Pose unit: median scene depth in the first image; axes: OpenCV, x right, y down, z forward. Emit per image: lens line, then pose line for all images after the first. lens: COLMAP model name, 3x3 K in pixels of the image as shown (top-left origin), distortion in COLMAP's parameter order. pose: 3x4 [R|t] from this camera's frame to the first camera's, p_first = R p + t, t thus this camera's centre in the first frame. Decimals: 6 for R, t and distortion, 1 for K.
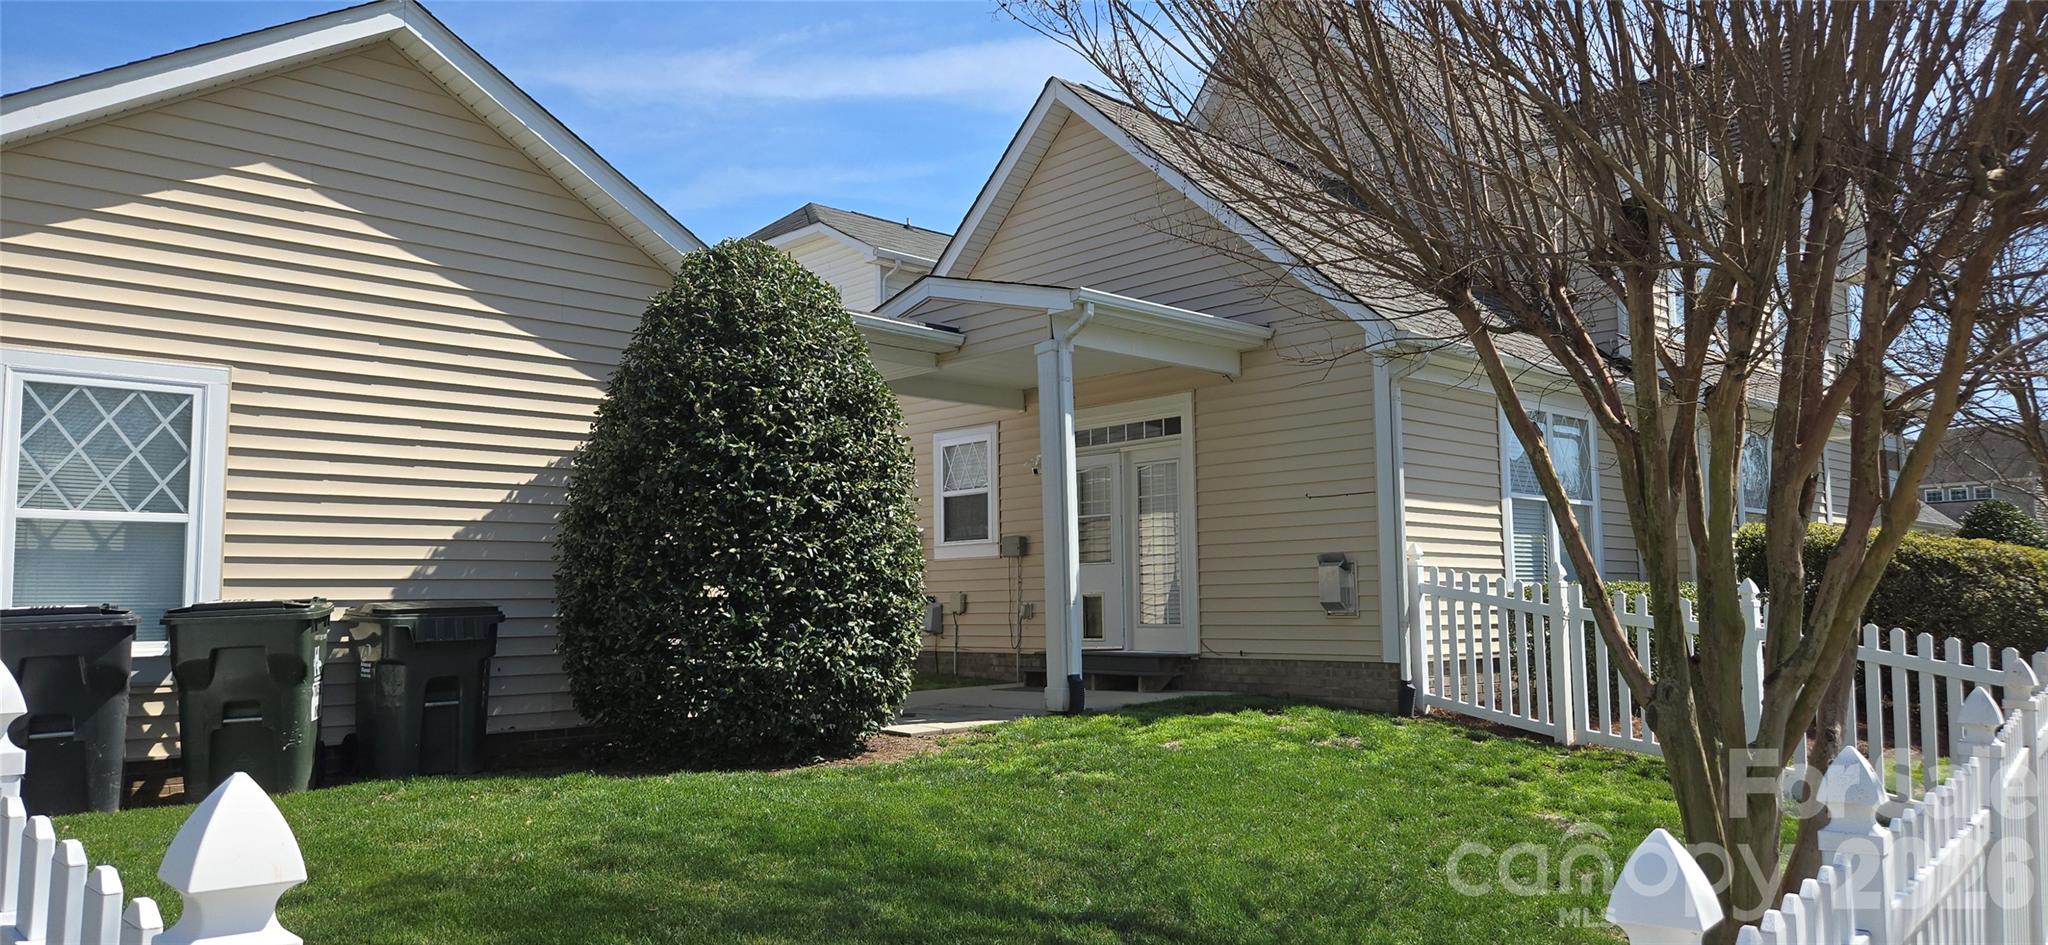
lens RADIAL K [[1370.7, 0, 1025.7], [0, 1370.7, 473.4], [0, 0, 1]] dist [0.002447, -0.005686]
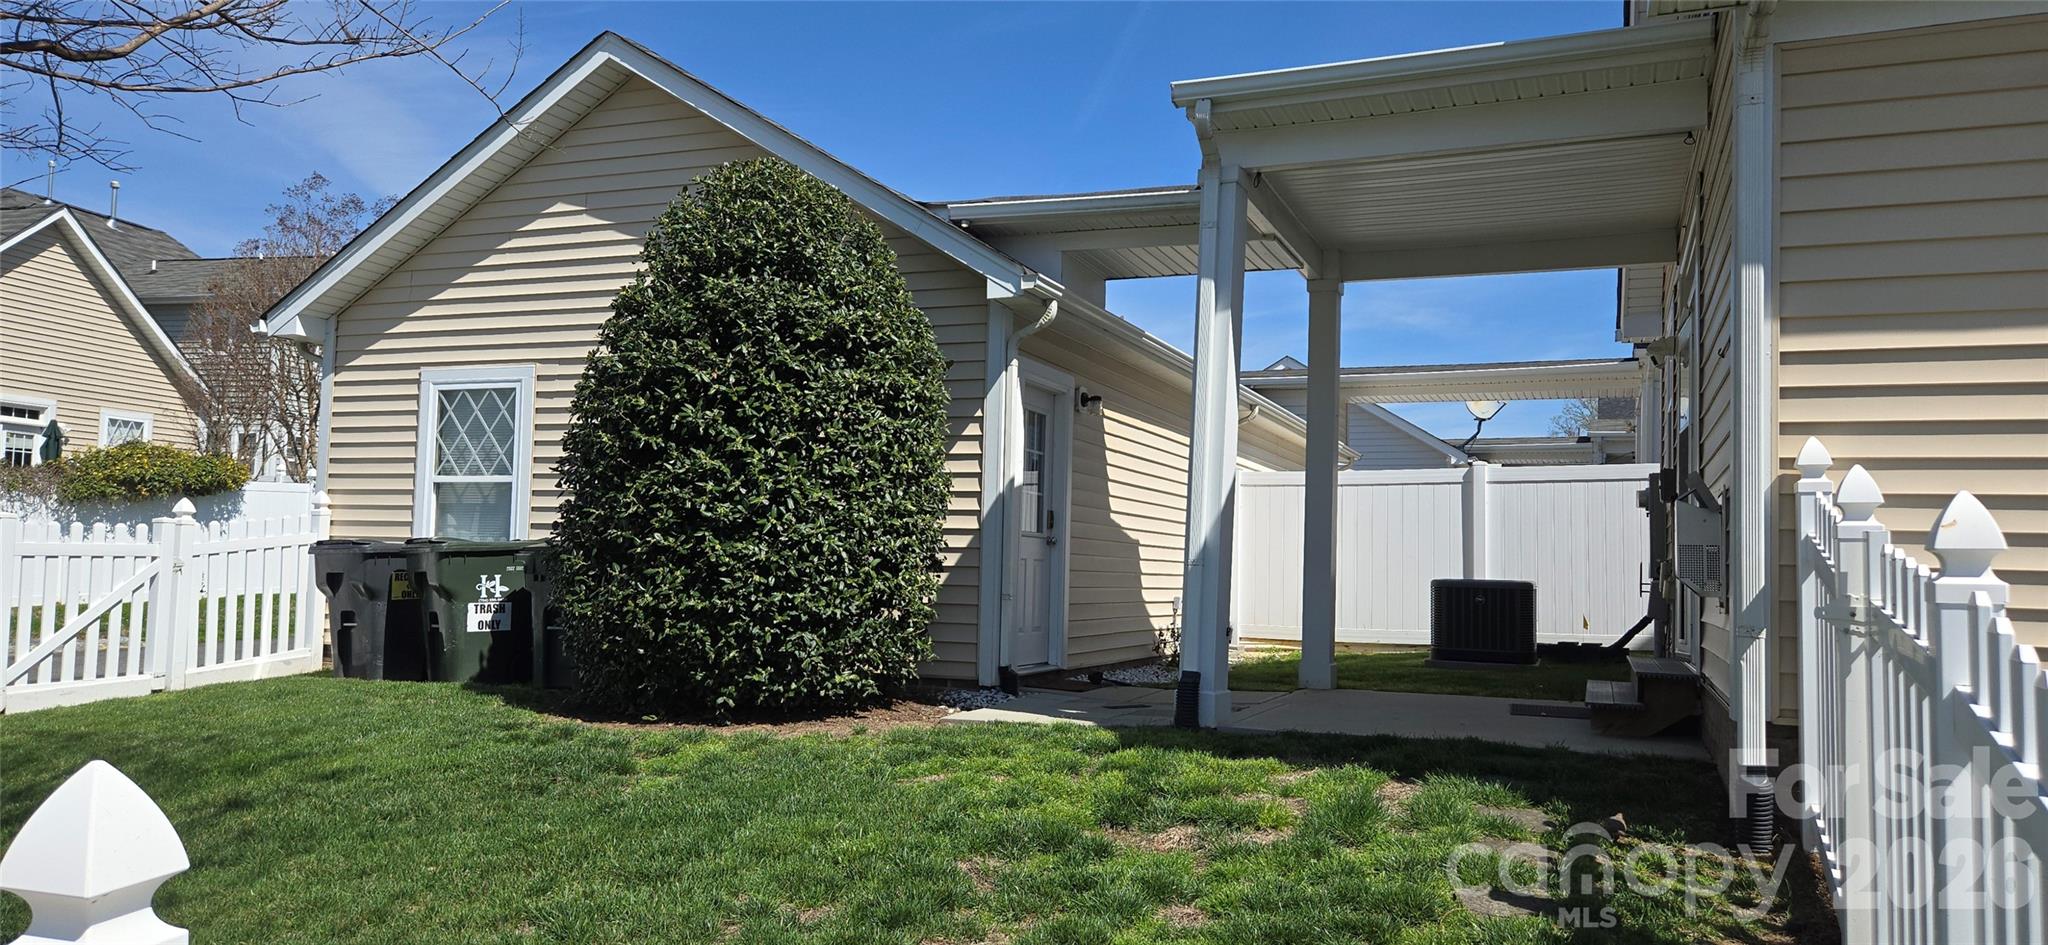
lens RADIAL K [[1370.7, 0, 1025.5], [0, 1370.7, 480.3], [0, 0, 1]] dist [0.002447, -0.005686]
pose [[0.393310, -0.037313, -0.918649, 0.828267], [0.052760, 0.998446, -0.017965, 0.084851], [0.917891, -0.041402, 0.394667, 0.926373]]
